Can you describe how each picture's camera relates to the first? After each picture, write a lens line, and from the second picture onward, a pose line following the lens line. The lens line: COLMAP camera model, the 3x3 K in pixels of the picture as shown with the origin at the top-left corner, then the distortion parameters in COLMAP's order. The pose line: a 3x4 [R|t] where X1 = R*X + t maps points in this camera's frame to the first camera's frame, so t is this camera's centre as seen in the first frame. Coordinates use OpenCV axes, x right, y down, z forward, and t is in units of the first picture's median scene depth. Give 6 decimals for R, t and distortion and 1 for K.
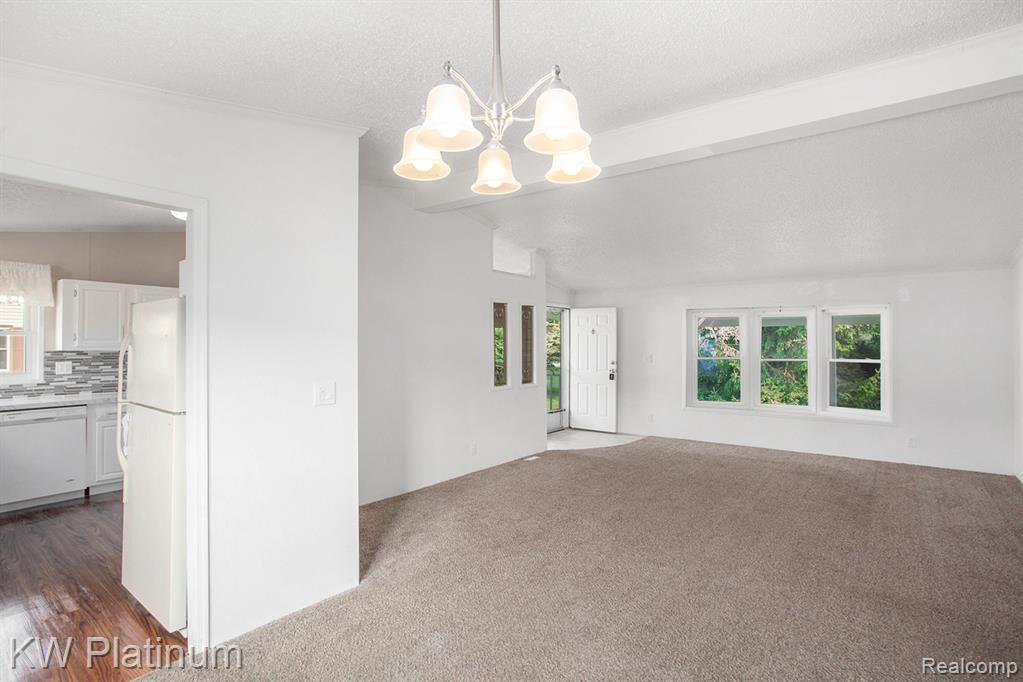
lens RADIAL K [[499.8, 0, 506.2], [0, 499.8, 337.1], [0, 0, 1]] dist [-0.026588, 0.001056]
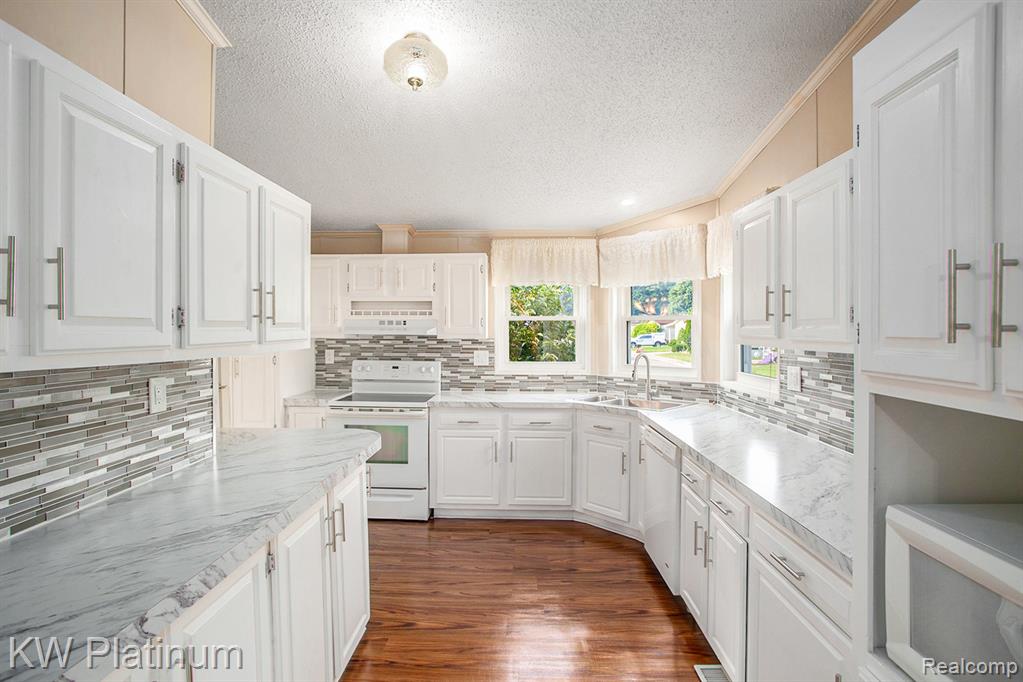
lens RADIAL K [[499.8, 0, 508.9], [0, 499.8, 339.7], [0, 0, 1]] dist [-0.026588, 0.001056]
pose [[-0.799315, 0.012576, -0.600781, -0.351272], [0.010799, 0.999920, 0.006563, 0.015344], [0.600816, -0.001242, -0.799387, 1.243803]]
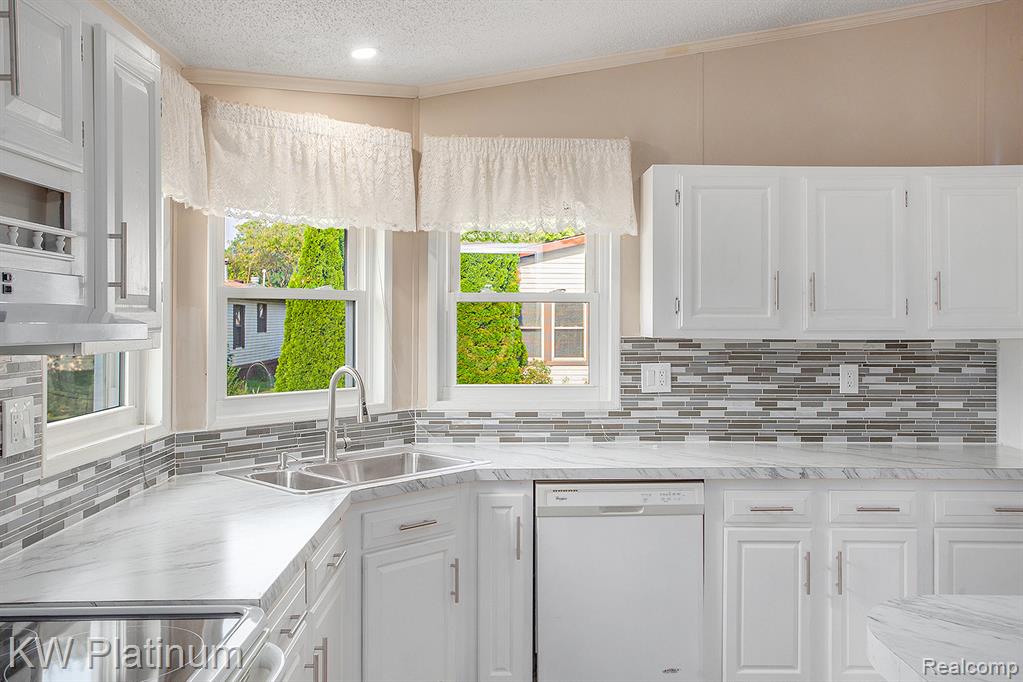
lens RADIAL K [[965.5, 0, 509.7], [0, 965.5, 335.6], [0, 0, 1]] dist [0.016995, 0.000000]
pose [[0.639851, 0.012056, -0.768405, -0.338347], [0.010610, 0.999643, 0.024518, 0.003977], [0.768426, -0.023841, 0.639494, 0.363372]]
